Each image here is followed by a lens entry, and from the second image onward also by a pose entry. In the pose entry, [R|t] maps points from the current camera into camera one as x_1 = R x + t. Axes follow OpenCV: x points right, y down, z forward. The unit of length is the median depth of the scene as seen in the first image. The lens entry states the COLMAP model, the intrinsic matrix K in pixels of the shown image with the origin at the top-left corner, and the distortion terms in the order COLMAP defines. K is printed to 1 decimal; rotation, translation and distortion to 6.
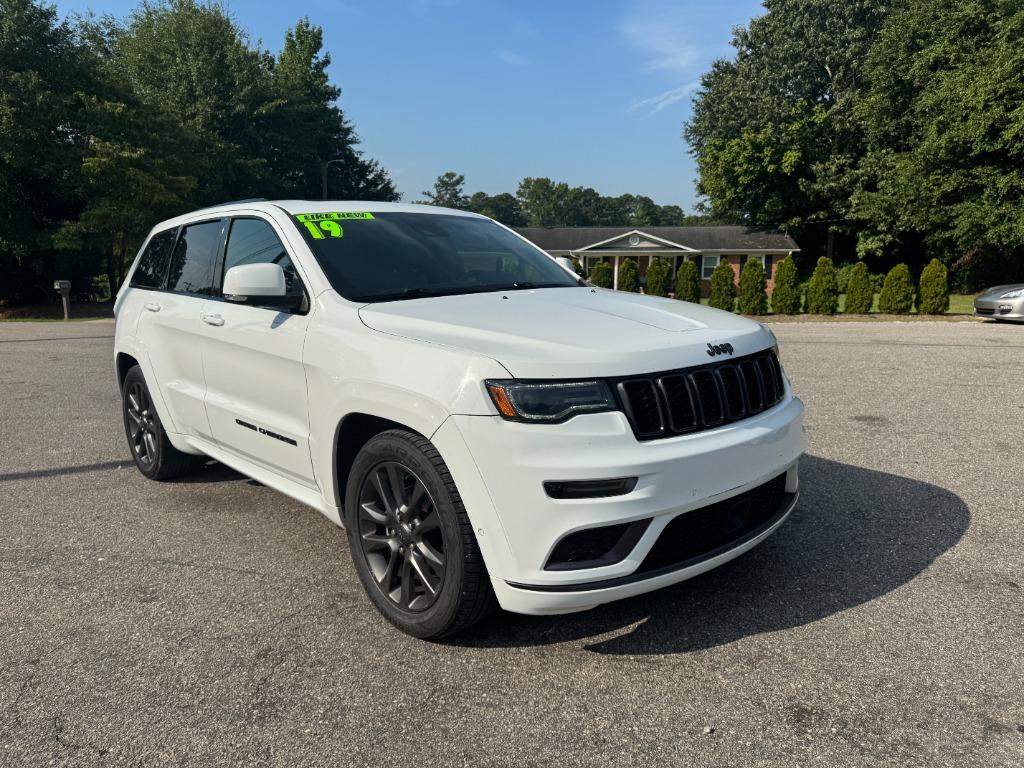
lens RADIAL K [[832.2, 0, 512.0], [0, 832.2, 384.0], [0, 0, 1]] dist [0.006662, -0.008519]
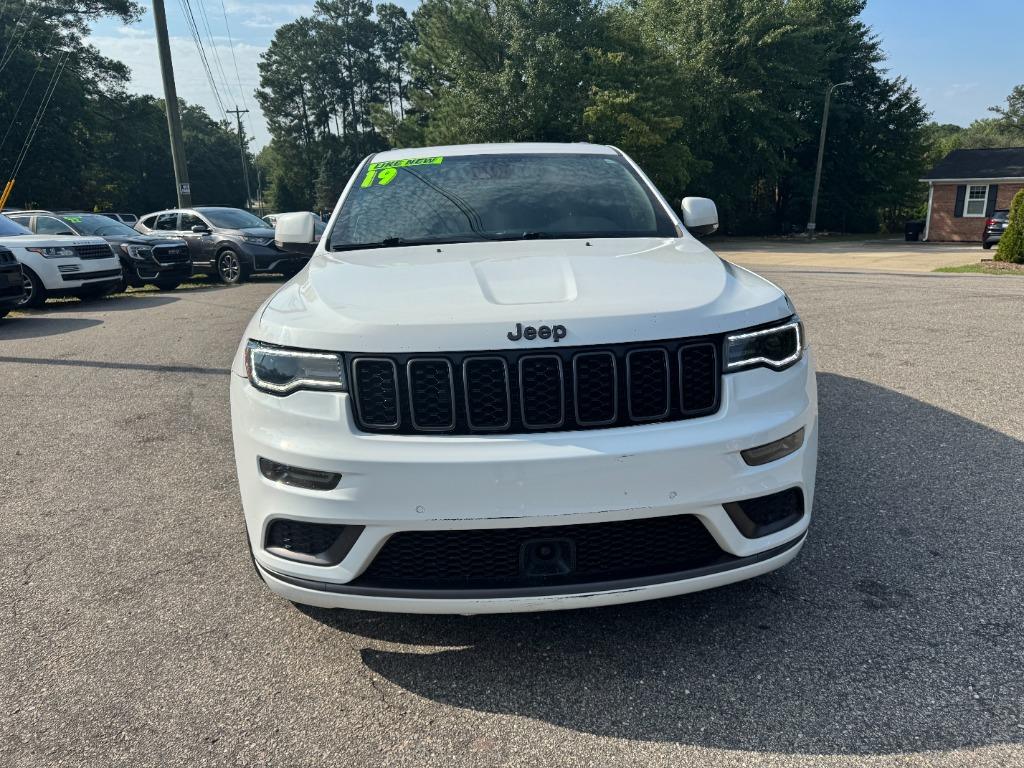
lens RADIAL K [[793.1, 0, 512.2], [0, 793.1, 361.0], [0, 0, 1]] dist [0.063331, -0.004383]
pose [[0.751306, 0.125166, -0.647976, 1.480478], [-0.086250, 0.992051, 0.091626, -0.169041], [0.654294, -0.012951, 0.756130, 0.947661]]
